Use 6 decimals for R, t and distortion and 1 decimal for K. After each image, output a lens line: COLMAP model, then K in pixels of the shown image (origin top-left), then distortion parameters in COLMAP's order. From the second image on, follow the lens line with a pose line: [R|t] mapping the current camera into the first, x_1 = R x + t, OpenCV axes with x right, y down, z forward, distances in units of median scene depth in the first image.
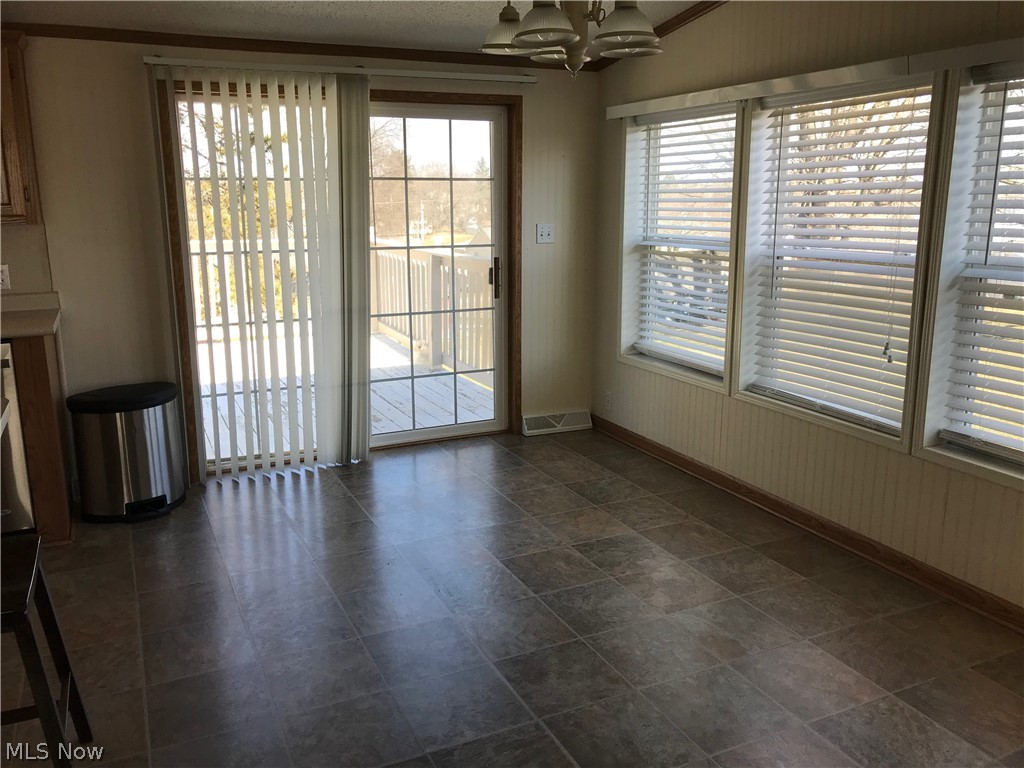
lens RADIAL K [[846.2, 0, 512.0], [0, 846.2, 384.0], [0, 0, 1]] dist [-0.000037, -0.004826]
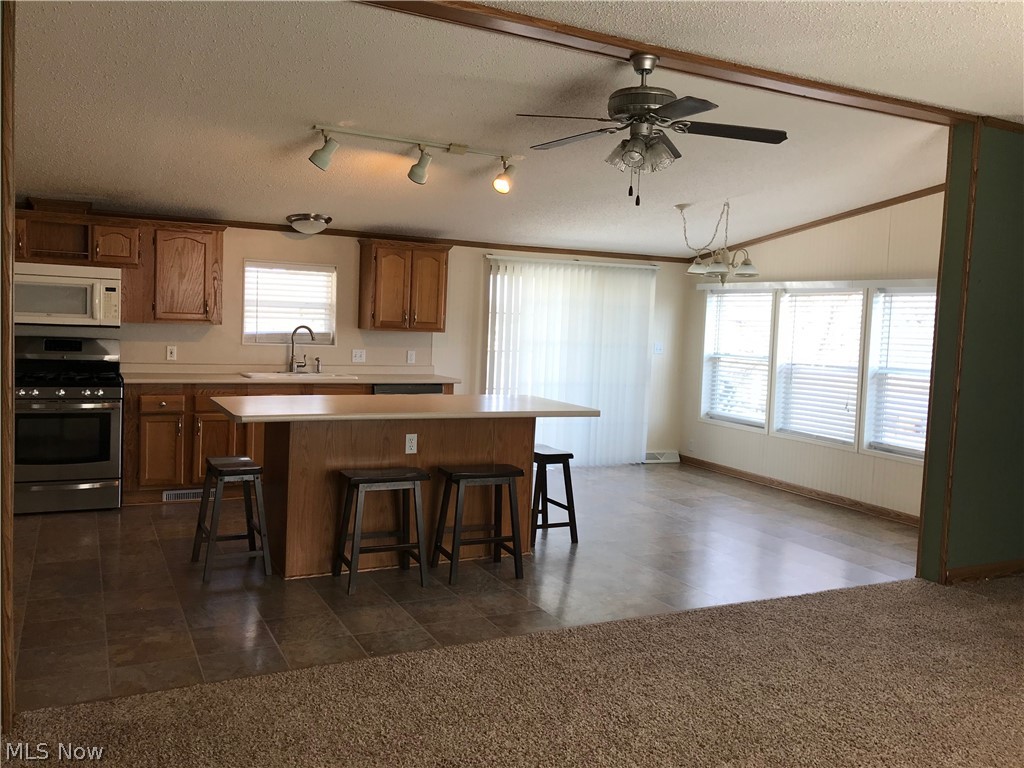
lens RADIAL K [[847.1, 0, 512.0], [0, 847.1, 384.0], [0, 0, 1]] dist [0.000678, -0.075797]
pose [[0.998685, 0.039138, 0.033121, -0.427119], [-0.034094, 0.989408, -0.141101, 0.207333], [-0.038293, 0.139786, 0.989441, -0.980530]]
